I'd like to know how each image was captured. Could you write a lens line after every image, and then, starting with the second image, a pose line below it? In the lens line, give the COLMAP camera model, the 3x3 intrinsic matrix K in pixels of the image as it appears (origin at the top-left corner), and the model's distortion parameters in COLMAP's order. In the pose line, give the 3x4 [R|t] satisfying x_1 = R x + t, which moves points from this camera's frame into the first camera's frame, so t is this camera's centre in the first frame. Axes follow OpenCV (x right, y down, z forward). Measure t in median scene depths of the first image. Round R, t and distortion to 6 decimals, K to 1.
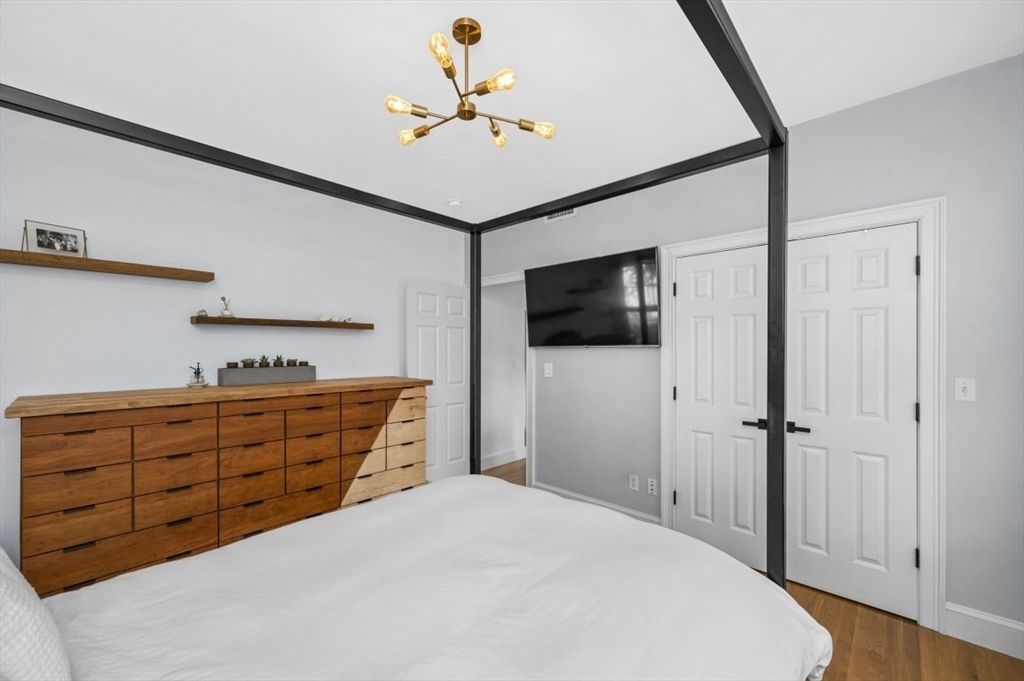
lens RADIAL K [[406.9, 0, 506.8], [0, 406.9, 341.1], [0, 0, 1]] dist [0.002306, 0.000175]
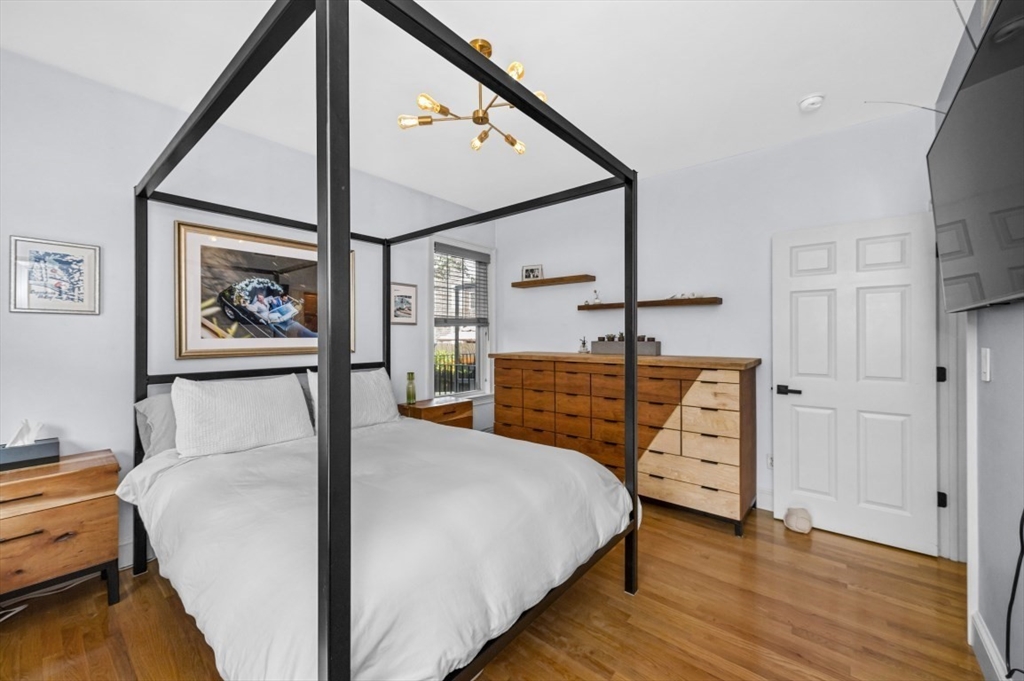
lens RADIAL K [[399.4, 0, 510.6], [0, 399.4, 332.2], [0, 0, 1]] dist [0.000502, 0.000001]
pose [[0.055516, -0.008393, -0.998423, 0.650605], [0.021497, 0.999743, -0.007209, 0.040033], [0.998226, -0.021063, 0.055682, 0.629534]]
